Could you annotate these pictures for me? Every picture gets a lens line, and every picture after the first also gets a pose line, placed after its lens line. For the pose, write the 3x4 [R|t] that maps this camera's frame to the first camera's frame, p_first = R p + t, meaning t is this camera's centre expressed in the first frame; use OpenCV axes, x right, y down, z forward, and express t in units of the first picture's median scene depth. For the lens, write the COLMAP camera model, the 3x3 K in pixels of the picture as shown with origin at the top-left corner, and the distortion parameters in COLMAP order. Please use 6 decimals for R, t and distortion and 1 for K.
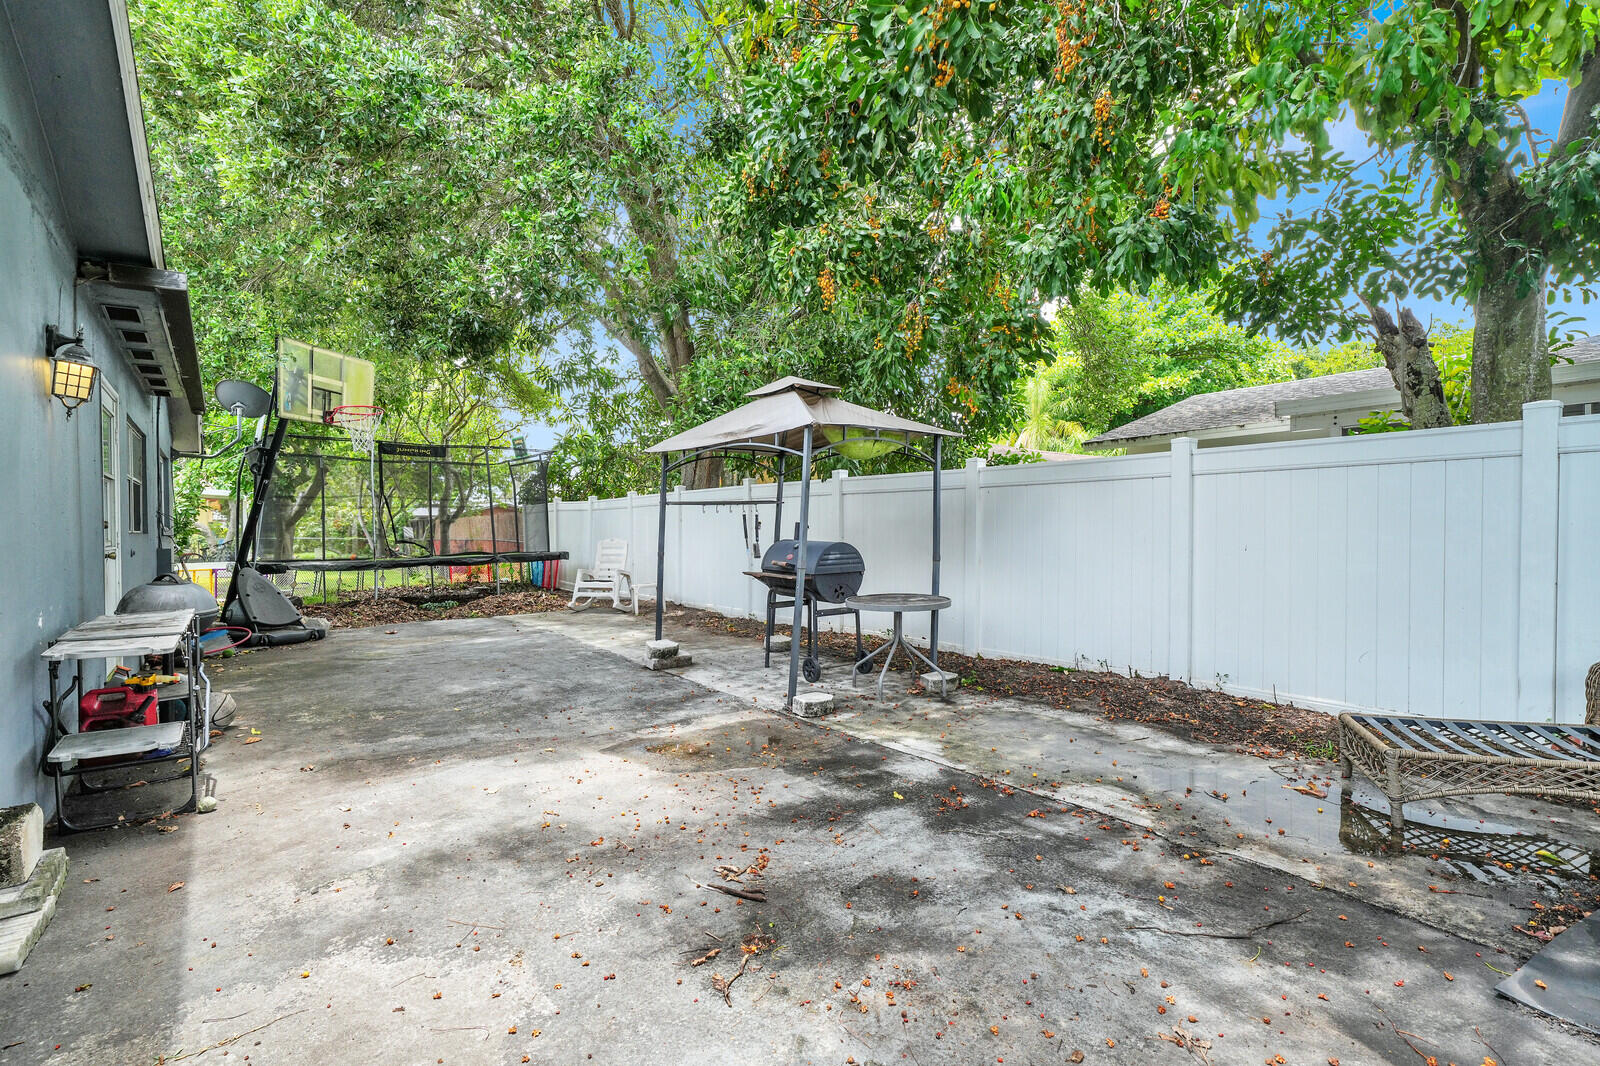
lens RADIAL K [[748.7, 0, 814.9], [0, 748.7, 540.2], [0, 0, 1]] dist [0.009108, 0.000252]
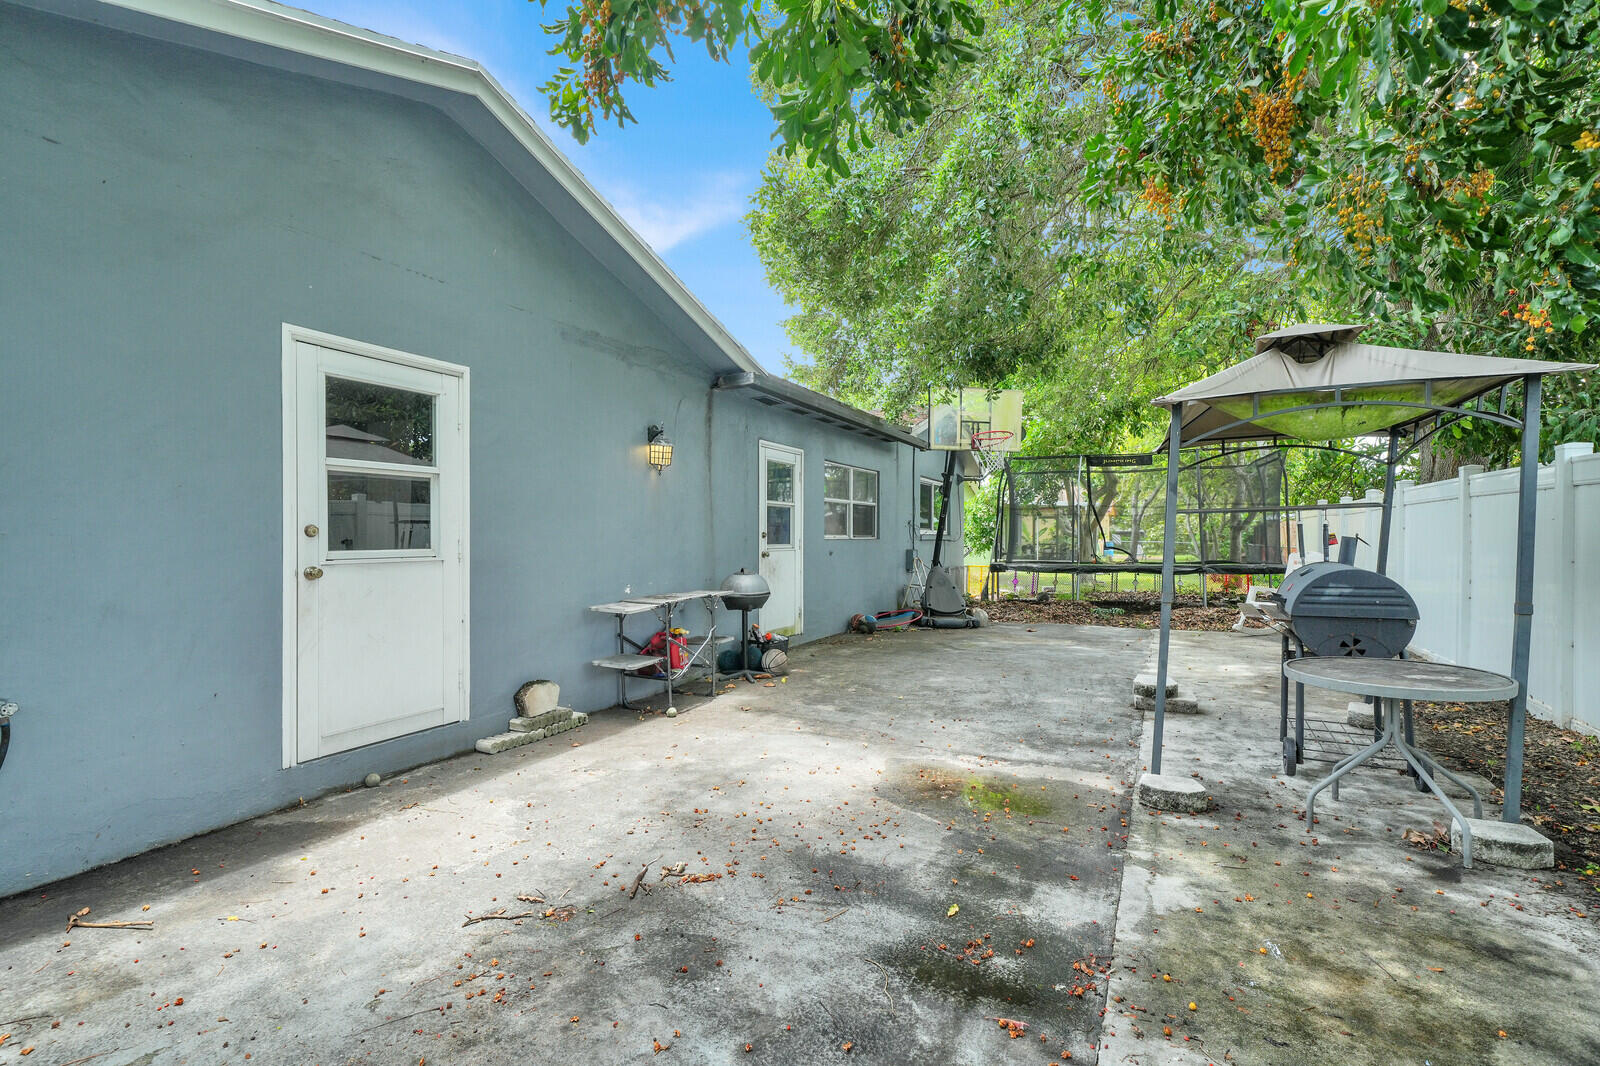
lens RADIAL K [[748.7, 0, 800.4], [0, 748.7, 531.6], [0, 0, 1]] dist [0.009108, 0.000252]
pose [[0.432947, 0.004806, -0.901407, 0.636838], [-0.018612, 0.999820, -0.003609, -0.027915], [0.901227, 0.018340, 0.432959, 0.471554]]
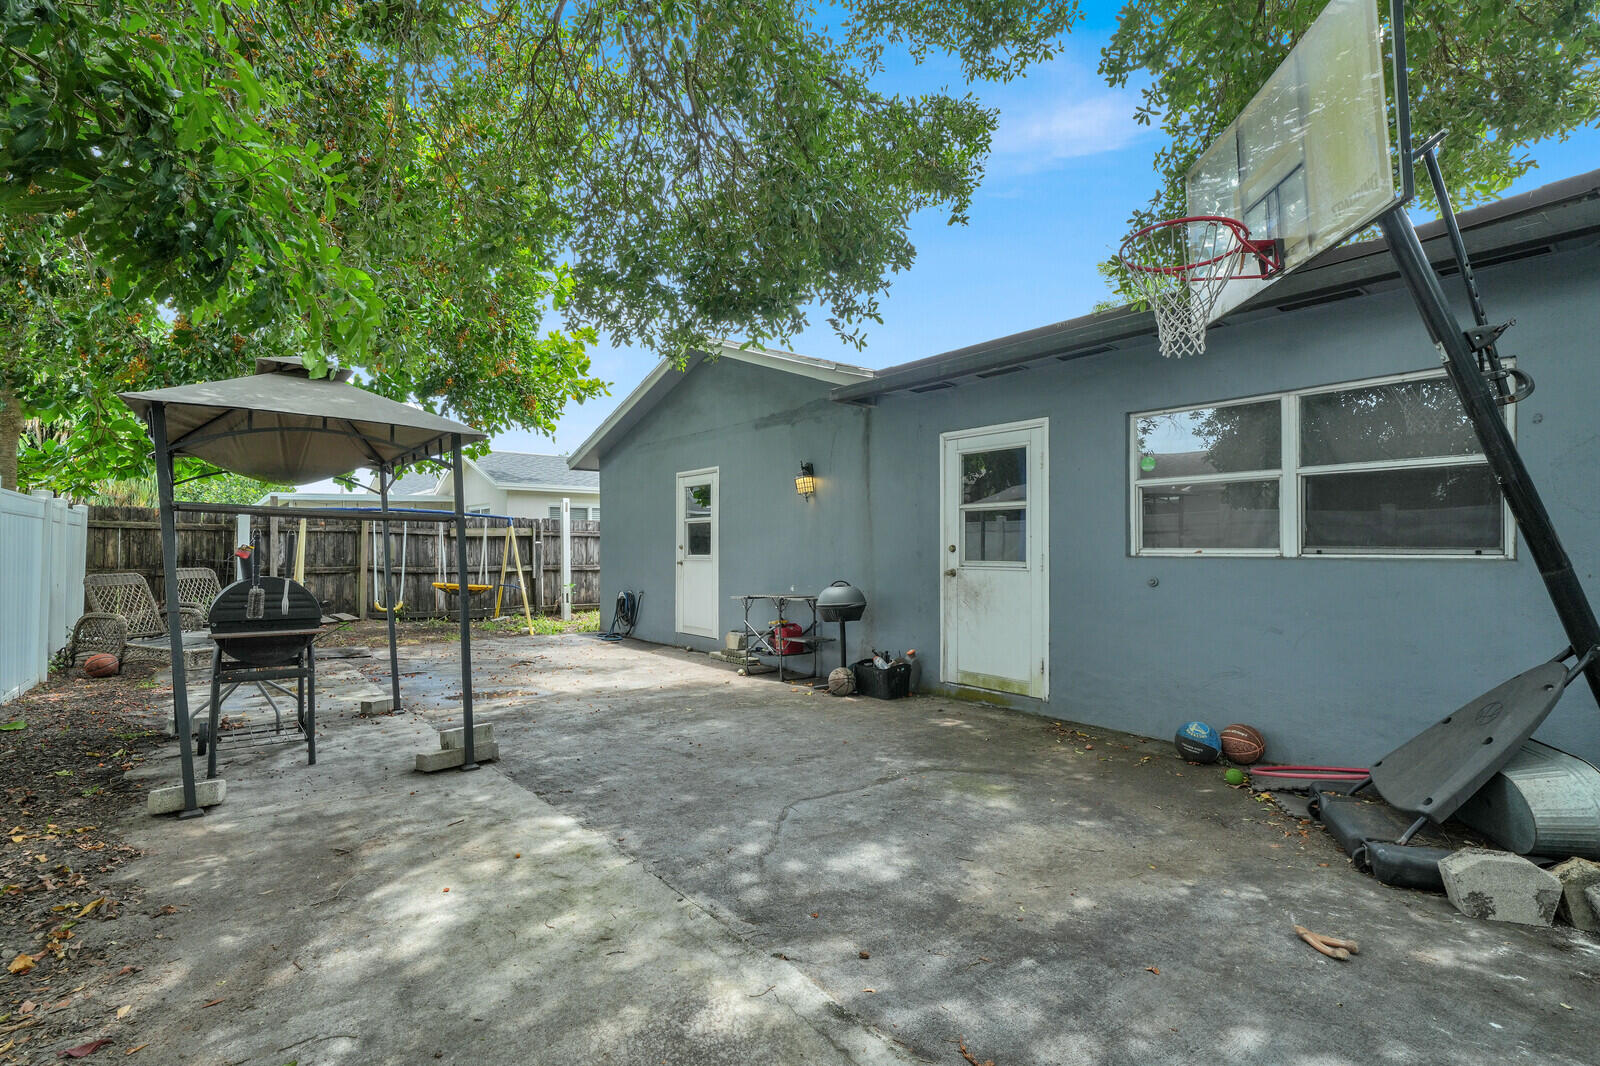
lens RADIAL K [[748.7, 0, 797.7], [0, 748.7, 538.2], [0, 0, 1]] dist [0.009108, 0.000252]
pose [[-0.999924, 0.010308, -0.006748, -0.835489], [0.010293, 0.999944, 0.002287, -0.052942], [0.006772, 0.002218, -0.999975, 2.818711]]
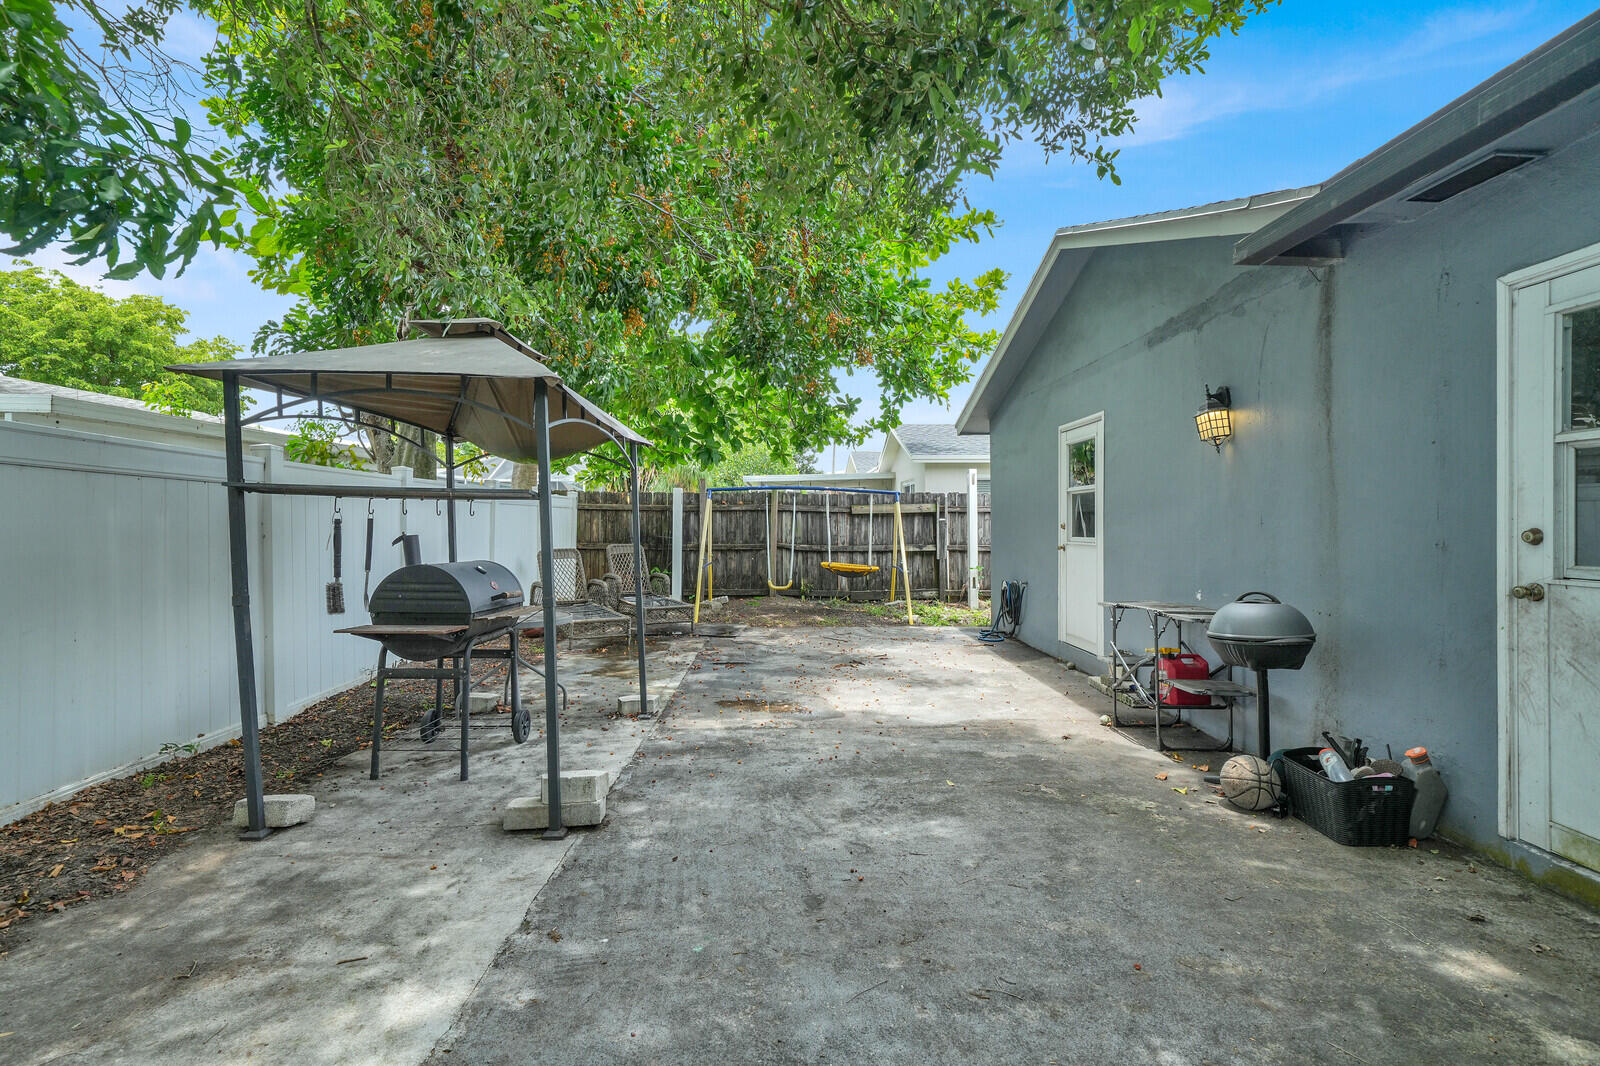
lens RADIAL K [[748.7, 0, 790.6], [0, 748.7, 520.1], [0, 0, 1]] dist [0.009108, 0.000252]
pose [[-0.792616, 0.013893, 0.609563, -1.055885], [0.019030, 0.999817, 0.001957, -0.053288], [-0.609425, 0.013151, -0.792735, 2.198879]]
